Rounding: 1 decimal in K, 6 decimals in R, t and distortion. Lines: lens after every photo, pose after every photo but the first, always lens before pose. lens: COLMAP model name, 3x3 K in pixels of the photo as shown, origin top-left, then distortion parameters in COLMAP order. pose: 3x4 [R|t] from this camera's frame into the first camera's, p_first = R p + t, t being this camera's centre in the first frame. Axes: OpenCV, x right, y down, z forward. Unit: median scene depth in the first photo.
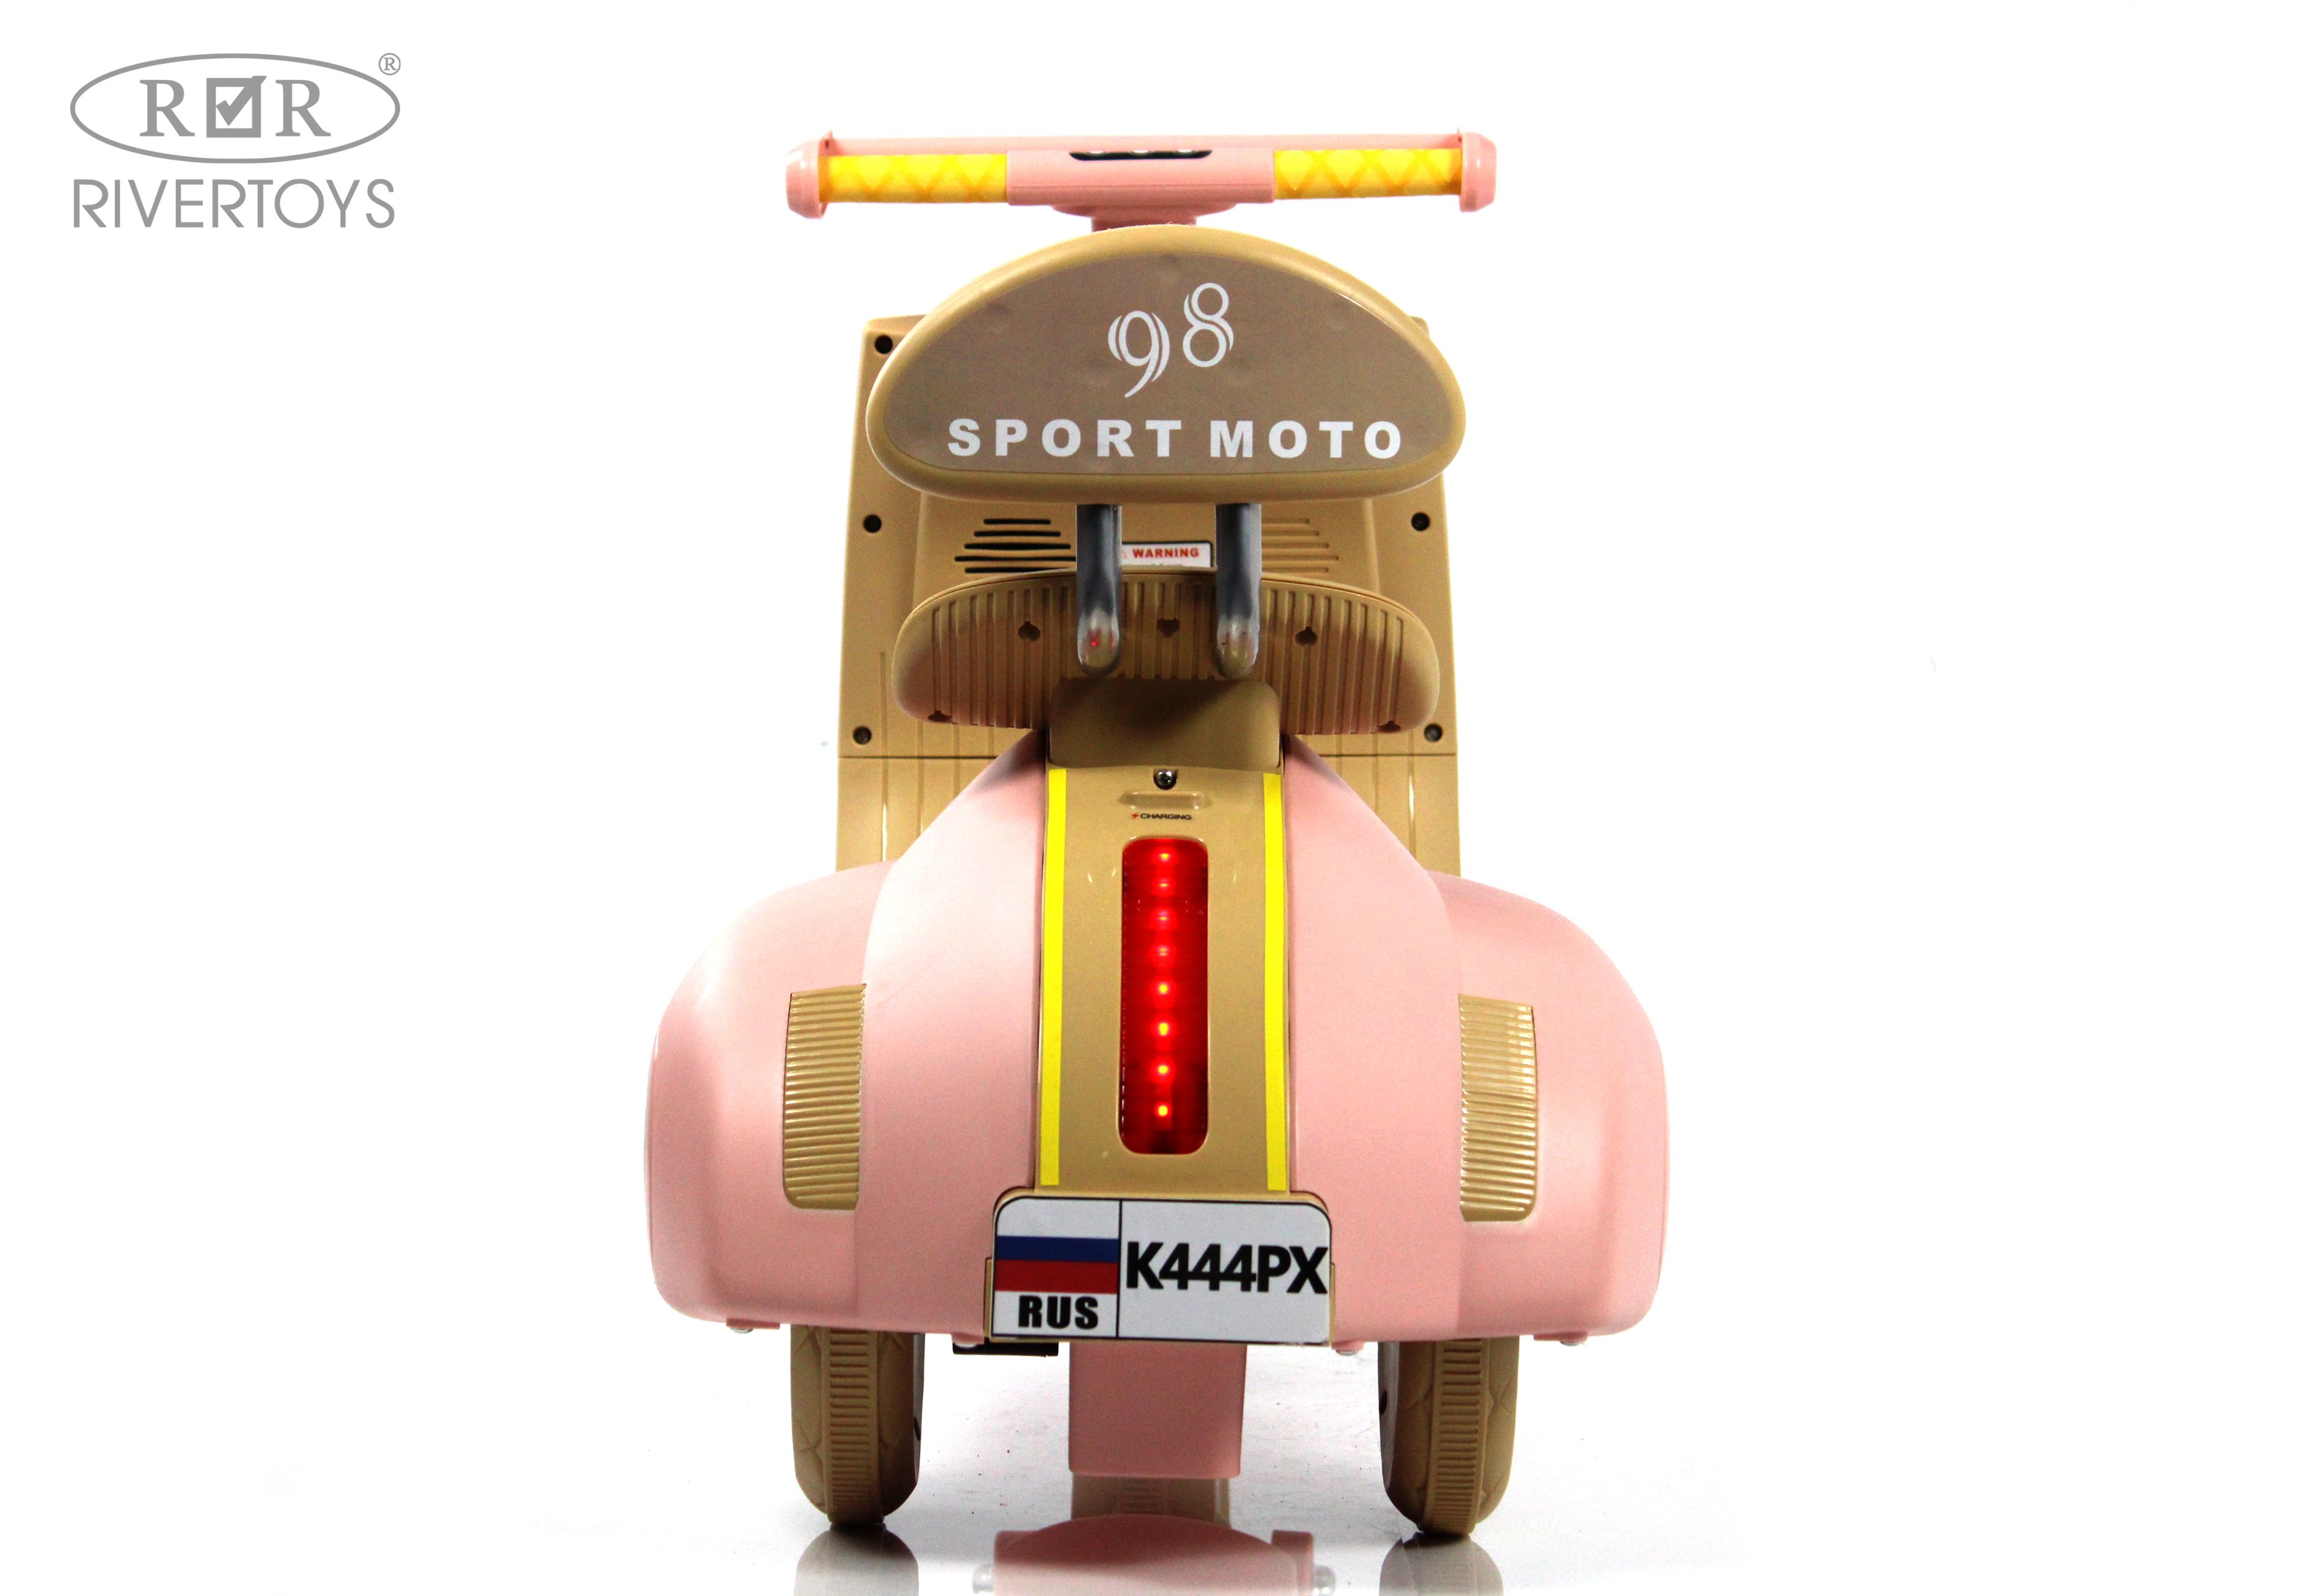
lens RADIAL K [[6015.4, 0, 1161.5], [0, 6015.4, 798.0], [0, 0, 1]] dist [0.017747, 0.013193]
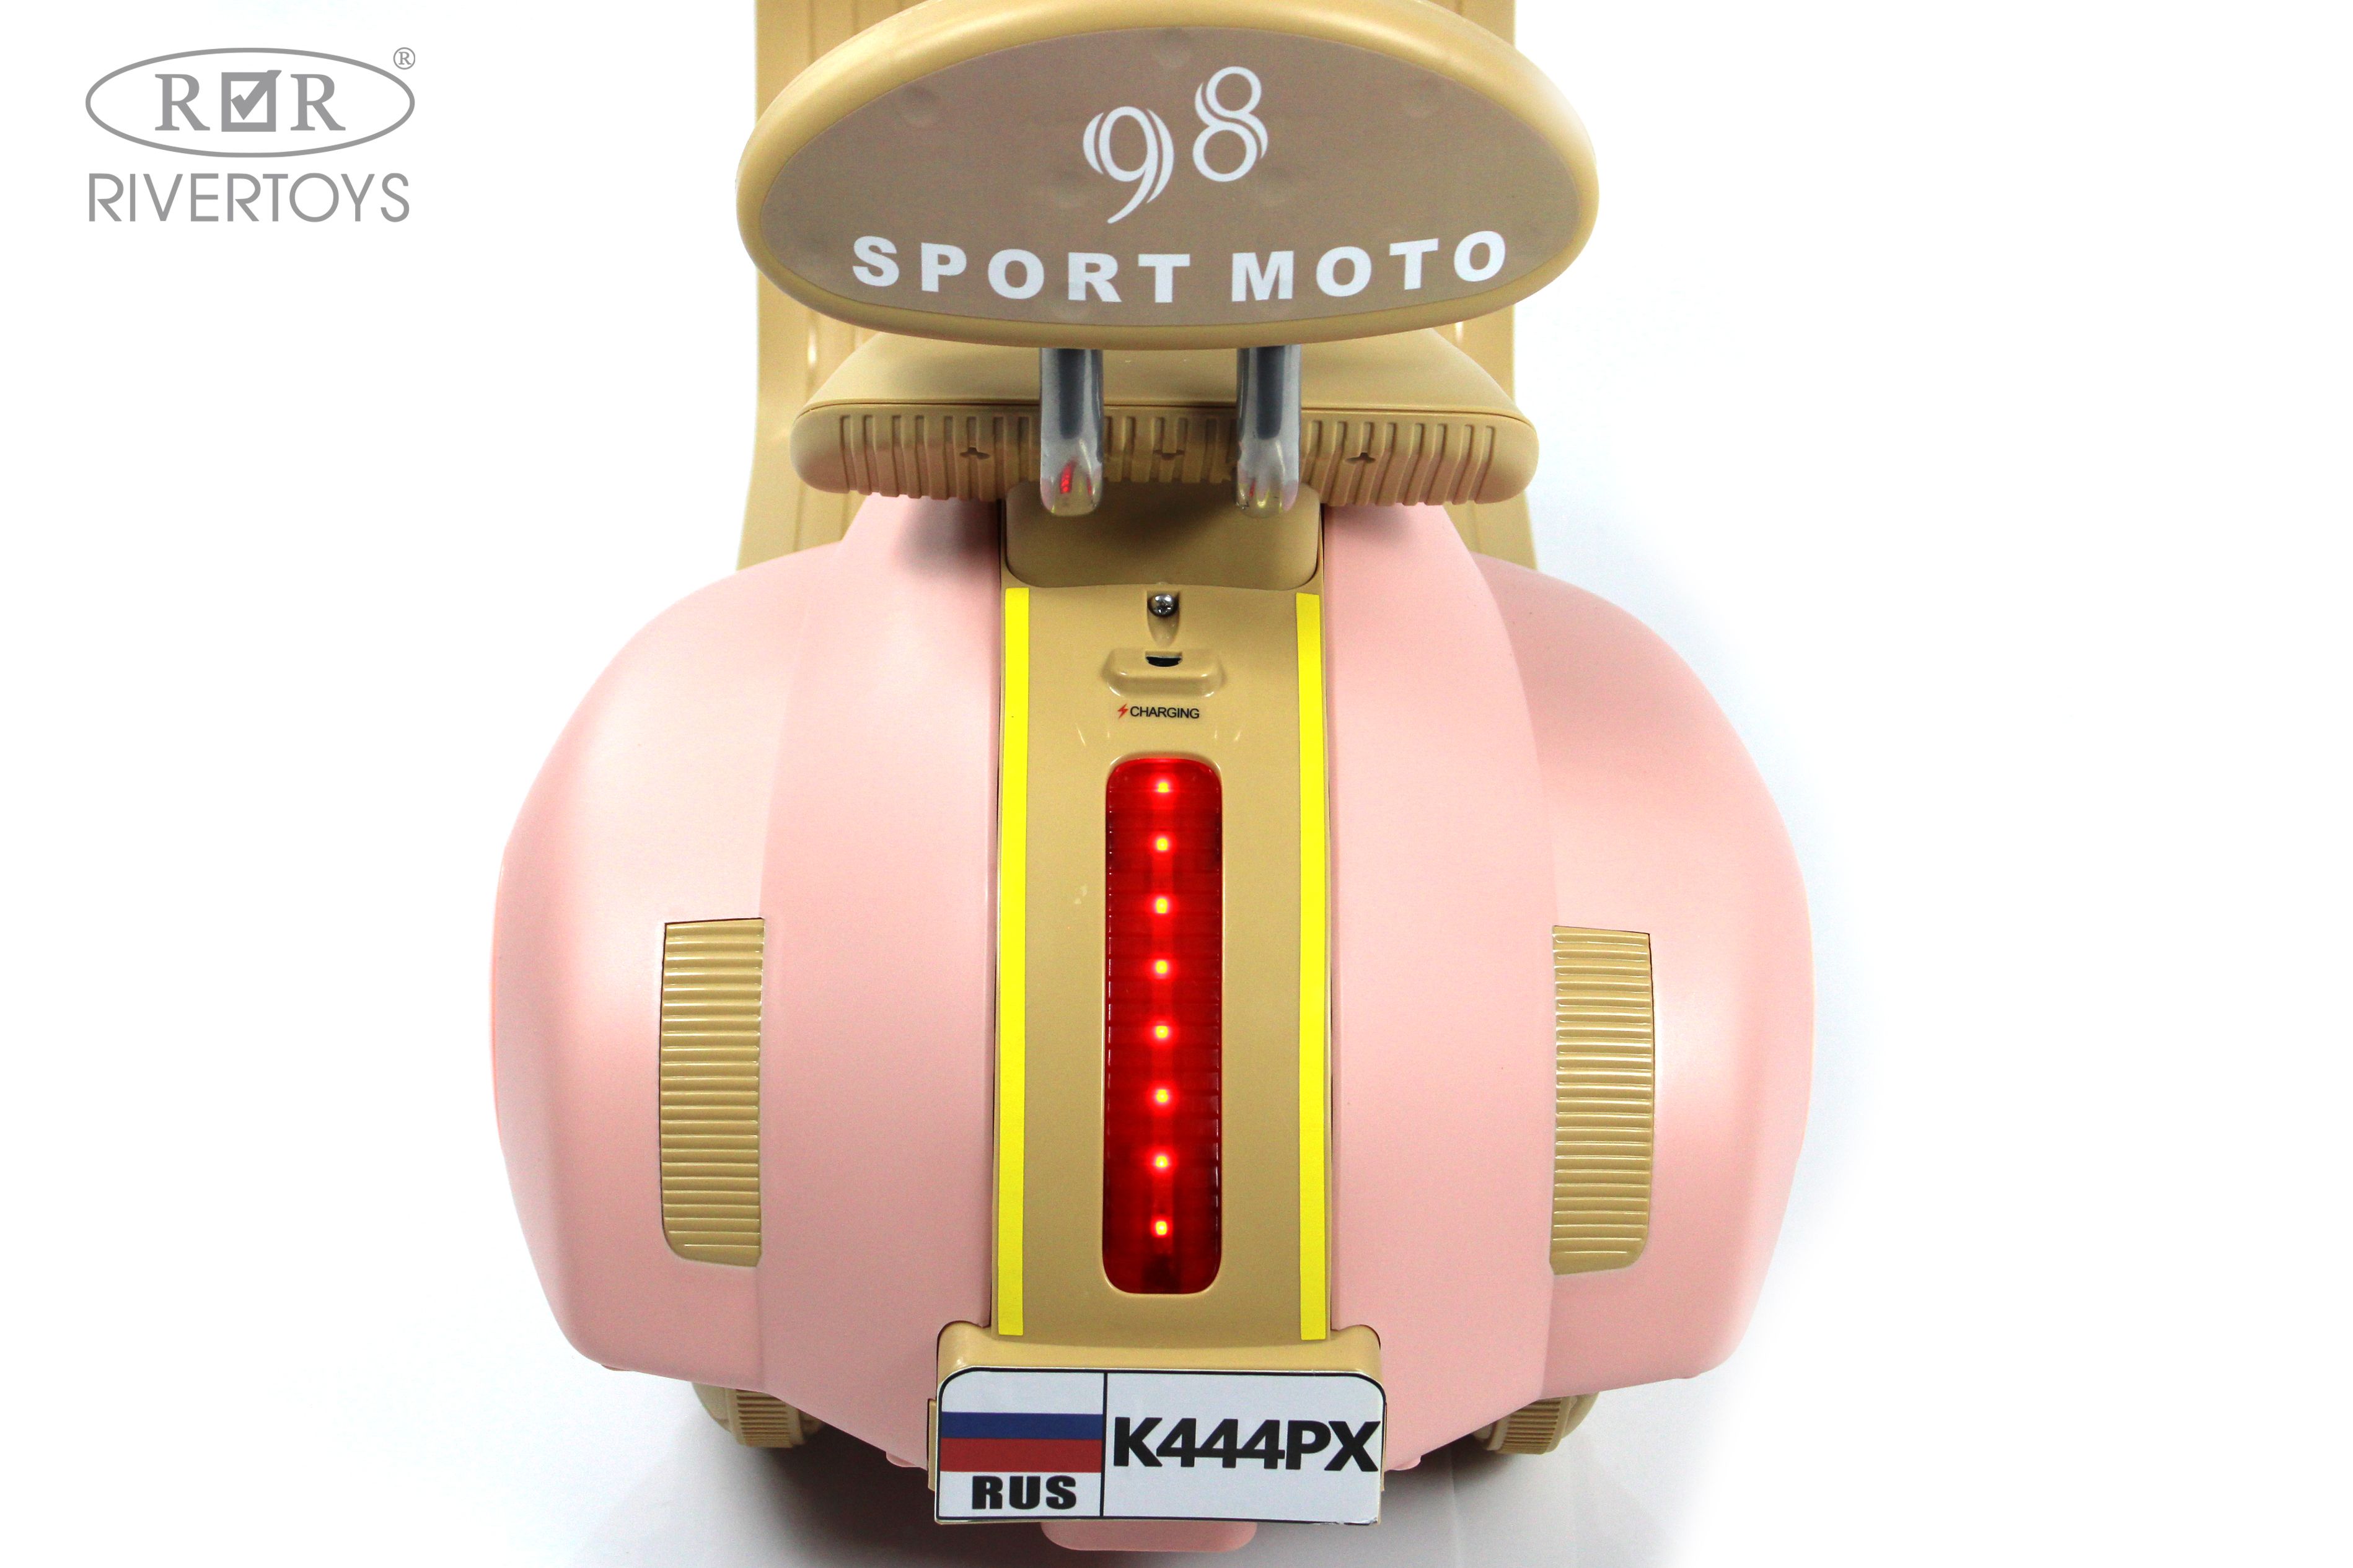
lens RADIAL K [[4774.2, 0, 1176.5], [0, 4774.2, 784.0], [0, 0, 1]] dist [-0.020703, -0.007432]
pose [[0.999962, 0.000204, 0.008766, -0.003030], [-0.004366, 0.878594, 0.477549, -0.270402], [-0.007604, -0.477569, 0.878561, 0.491197]]
